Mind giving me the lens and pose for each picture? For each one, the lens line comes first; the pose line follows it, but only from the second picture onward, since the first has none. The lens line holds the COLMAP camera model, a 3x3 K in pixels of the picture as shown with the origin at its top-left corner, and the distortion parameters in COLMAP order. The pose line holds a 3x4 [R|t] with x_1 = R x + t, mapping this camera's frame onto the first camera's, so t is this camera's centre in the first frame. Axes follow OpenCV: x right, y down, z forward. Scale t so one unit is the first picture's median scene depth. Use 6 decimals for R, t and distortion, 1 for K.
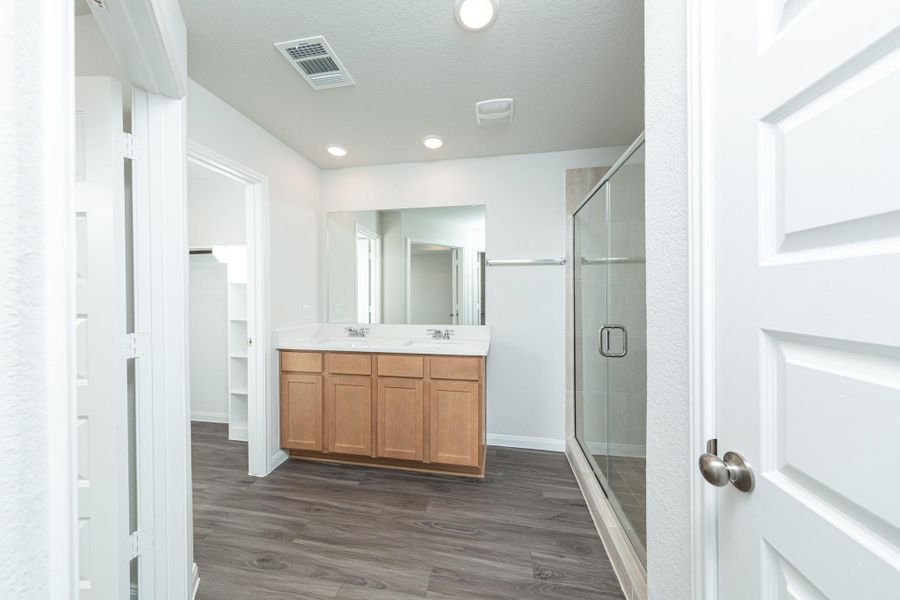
lens RADIAL K [[283.7, 0, 455.1], [0, 283.7, 294.1], [0, 0, 1]] dist [0.003280, -0.000086]
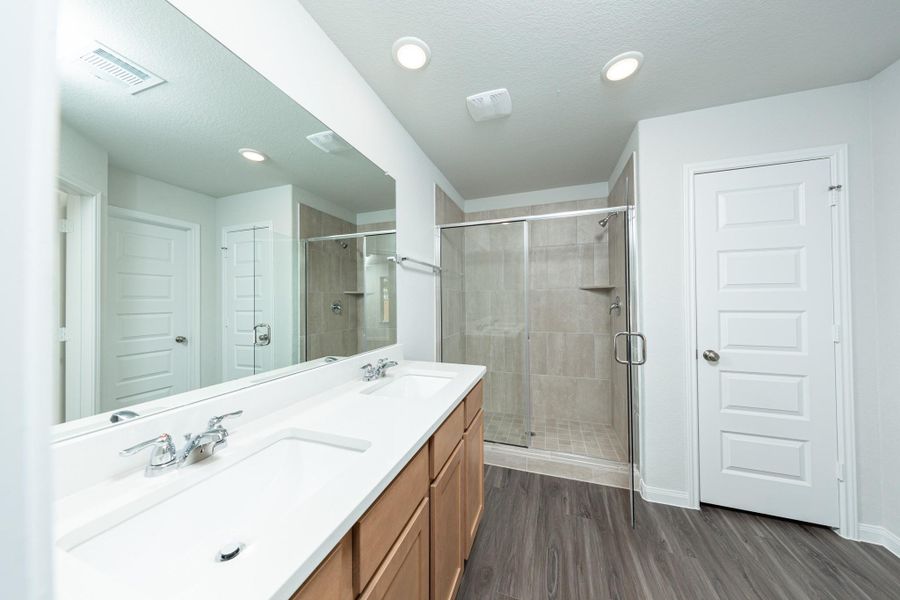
lens RADIAL K [[283.7, 0, 450.3], [0, 283.7, 300.9], [0, 0, 1]] dist [0.003280, -0.000086]
pose [[0.181706, -0.003775, 0.983346, -0.897693], [0.008680, 0.999960, 0.002235, -0.005042], [-0.983315, 0.008129, 0.181732, 1.122547]]
